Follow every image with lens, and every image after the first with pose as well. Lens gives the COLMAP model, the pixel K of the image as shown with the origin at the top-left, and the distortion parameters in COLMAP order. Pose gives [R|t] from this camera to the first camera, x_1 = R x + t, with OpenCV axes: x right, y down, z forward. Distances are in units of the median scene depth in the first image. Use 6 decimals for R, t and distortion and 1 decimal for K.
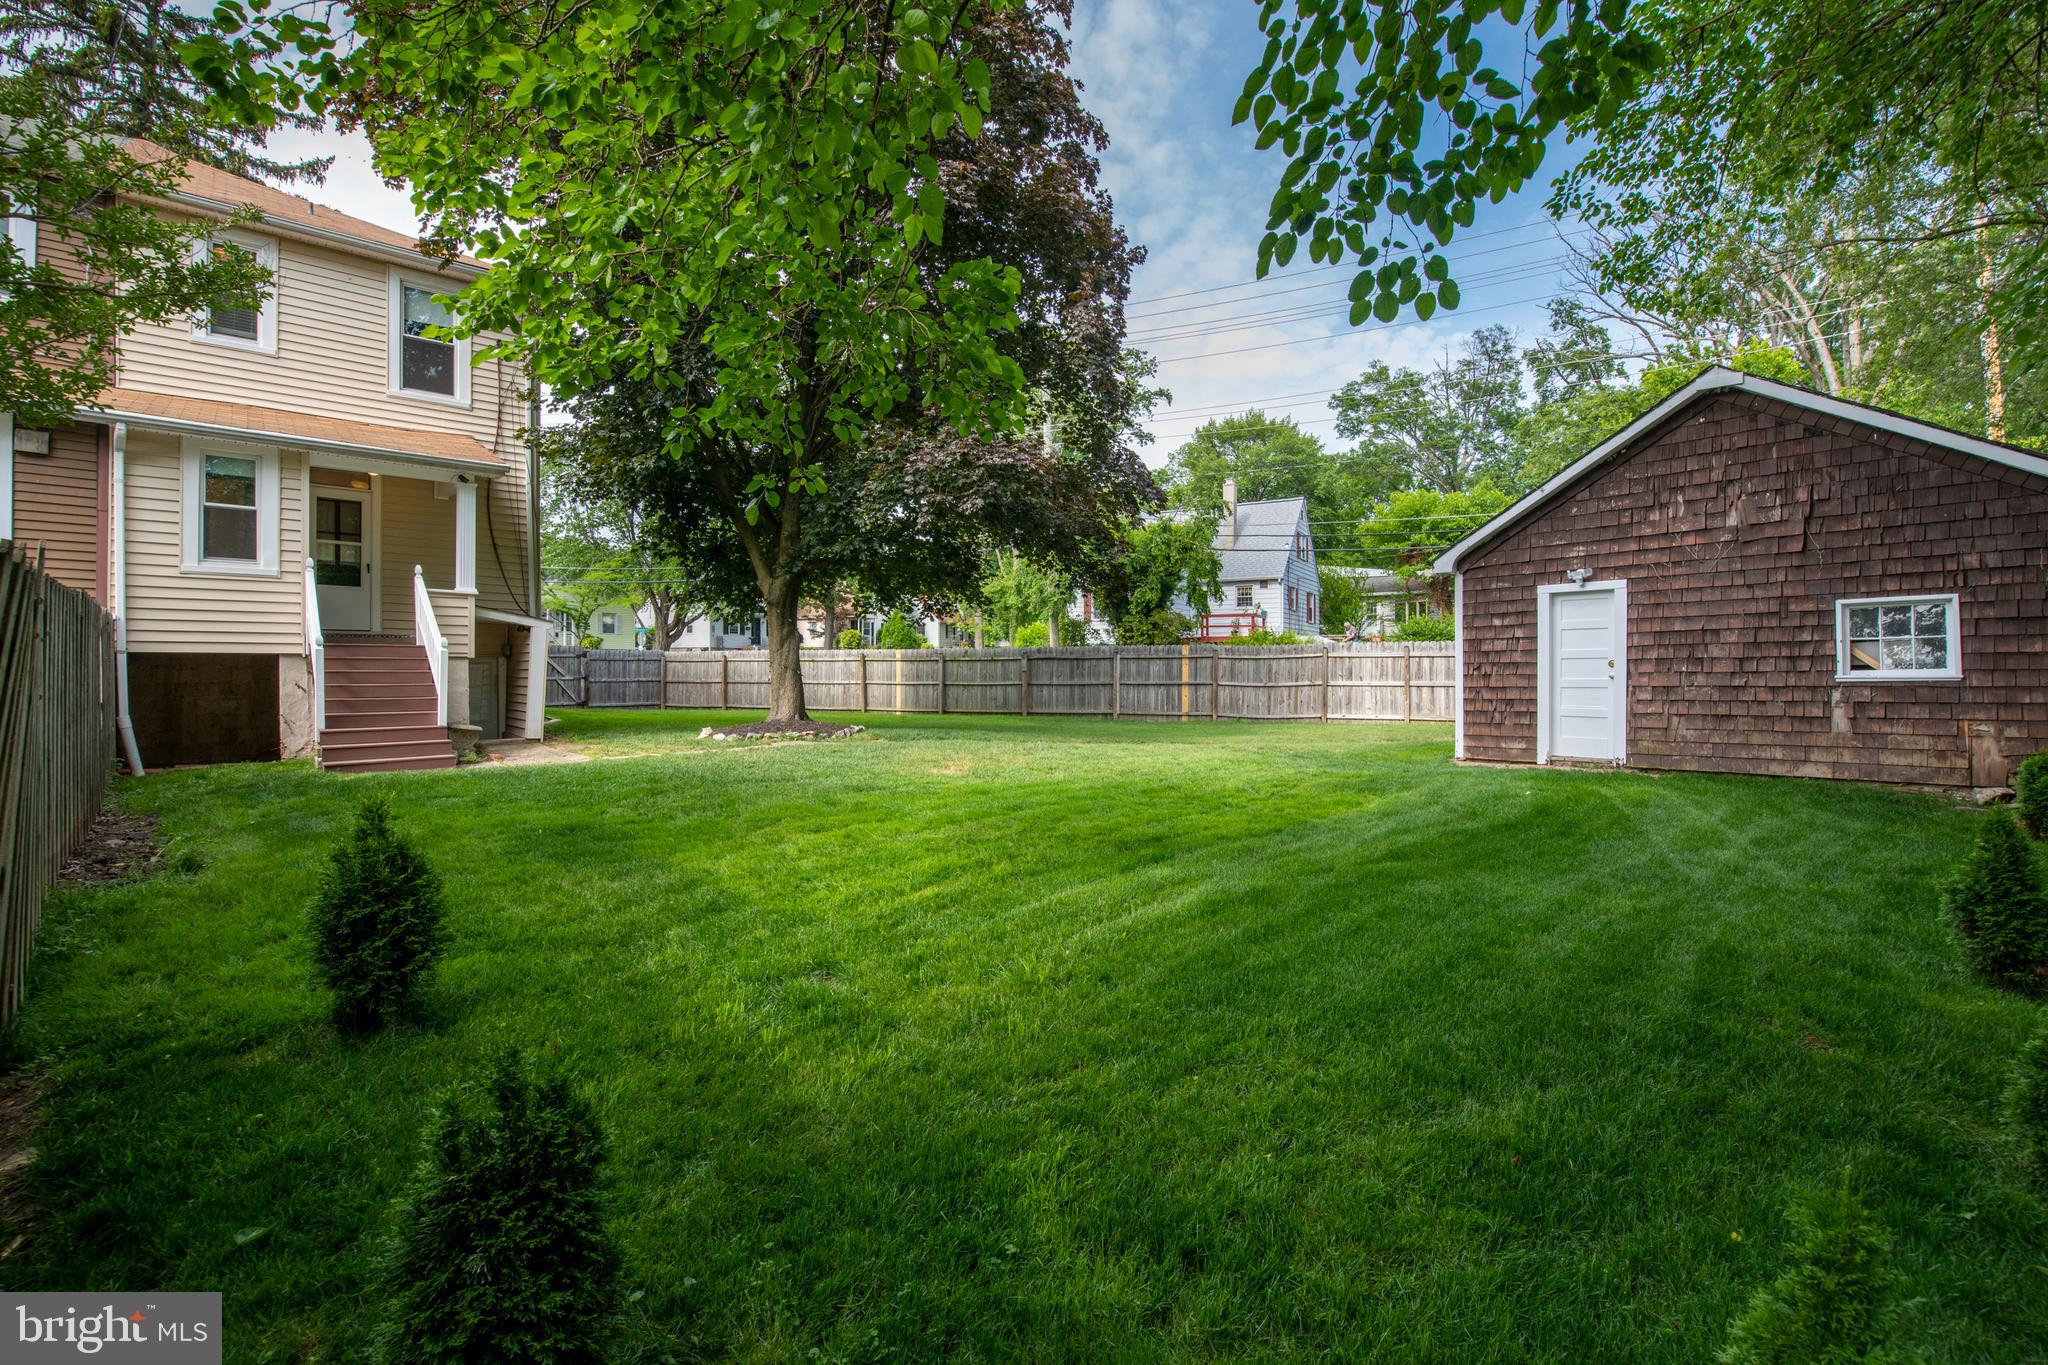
lens RADIAL K [[890.9, 0, 1023.5], [0, 890.9, 675.2], [0, 0, 1]] dist [0.002312, -0.008698]
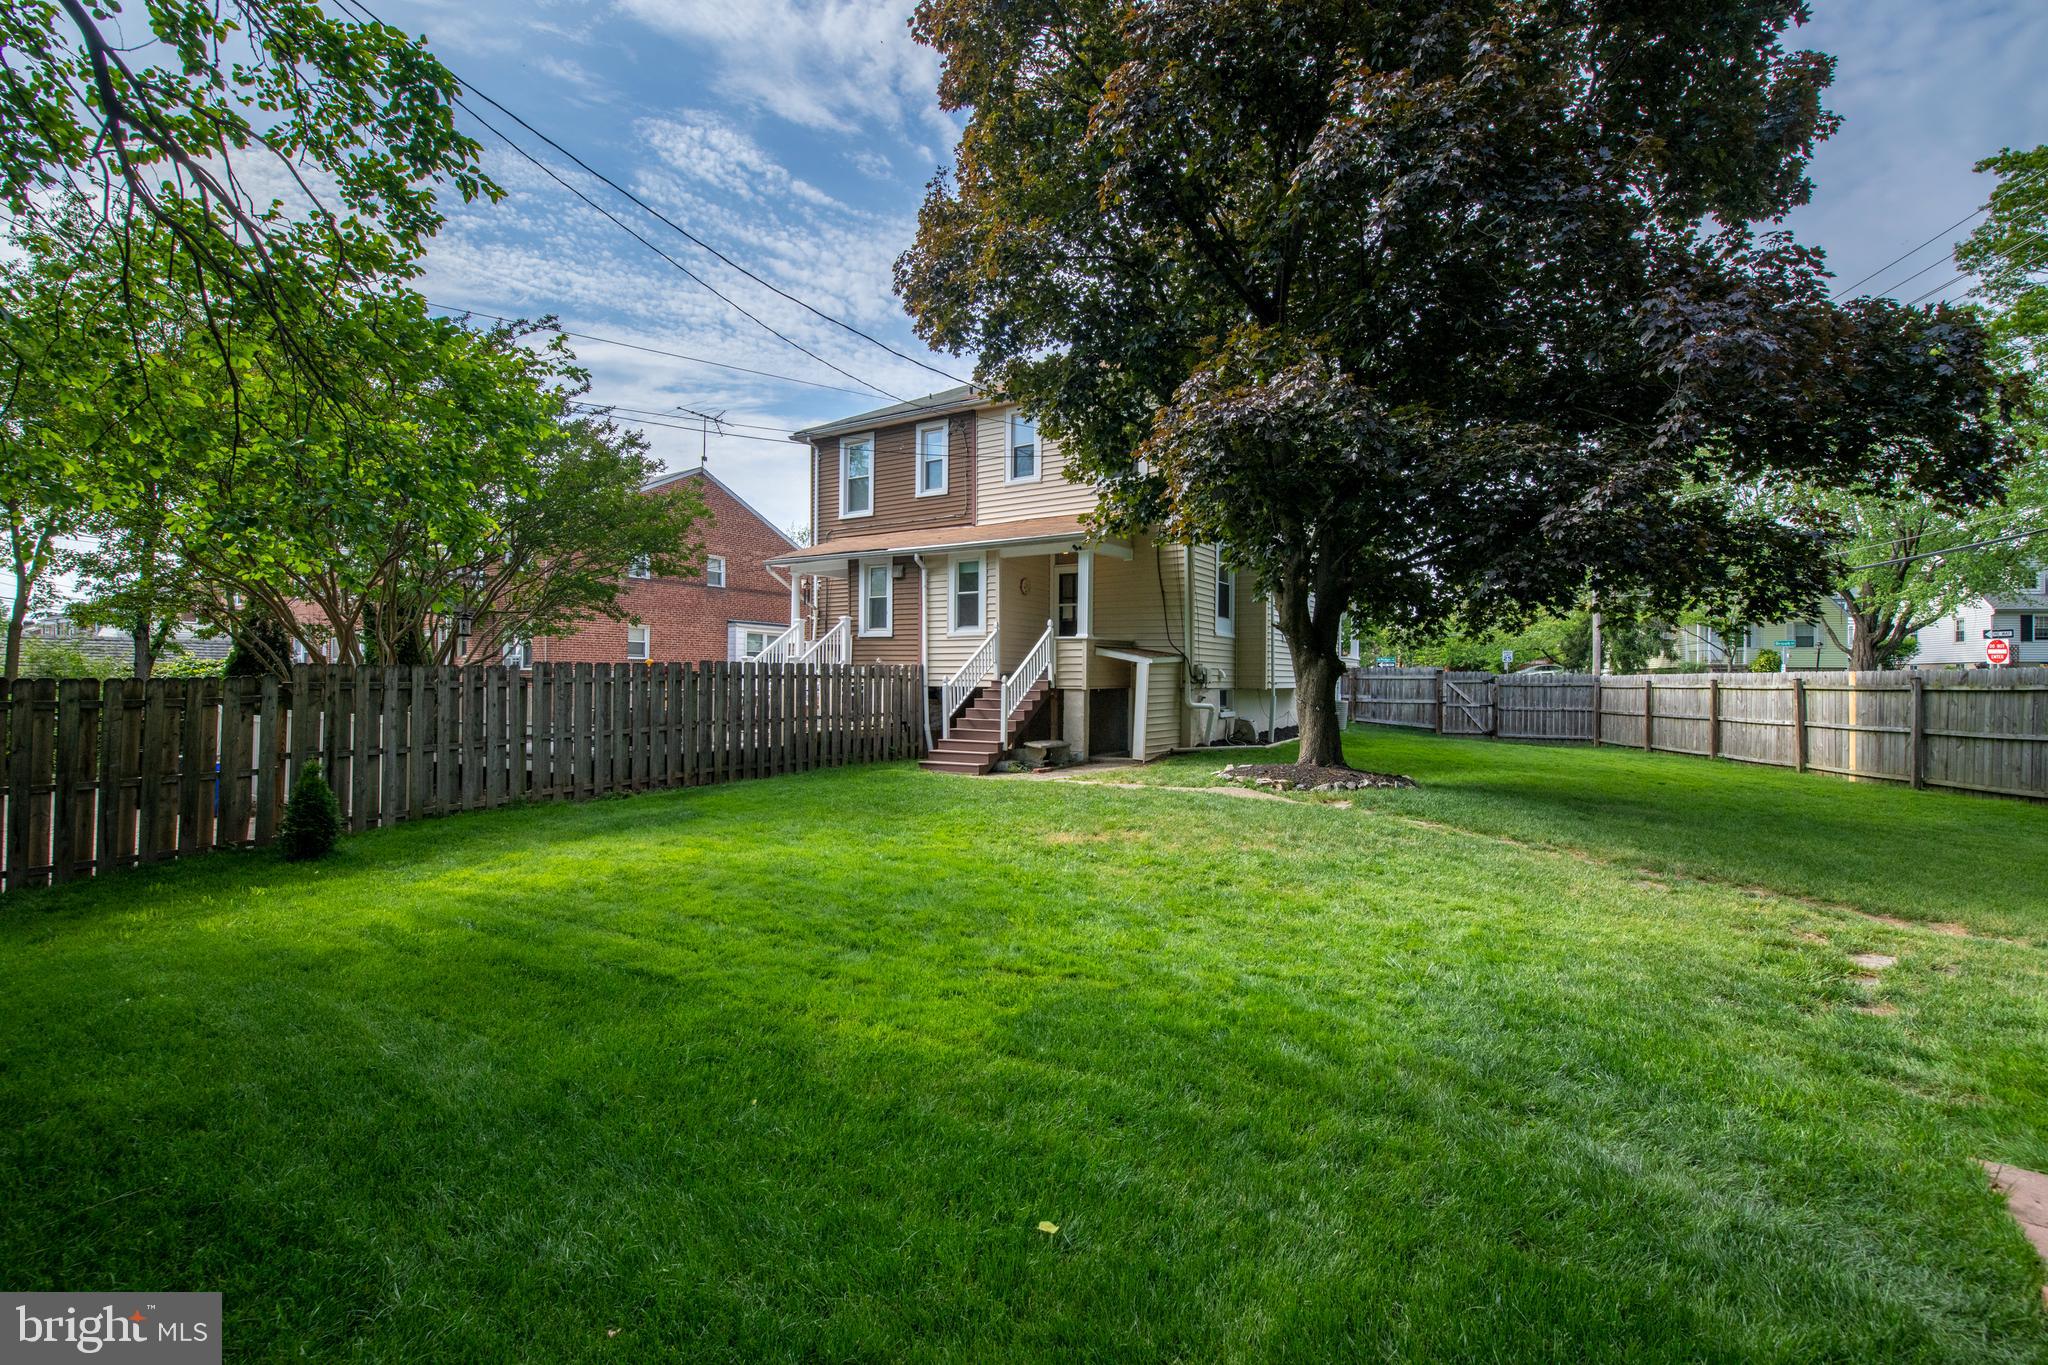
lens RADIAL K [[890.9, 0, 1023.5], [0, 890.9, 675.2], [0, 0, 1]] dist [0.002312, -0.008698]
pose [[0.248413, -0.008135, -0.968620, 0.522938], [-0.011859, 0.999864, -0.011439, -0.022611], [0.968582, 0.014328, 0.248283, 0.565080]]
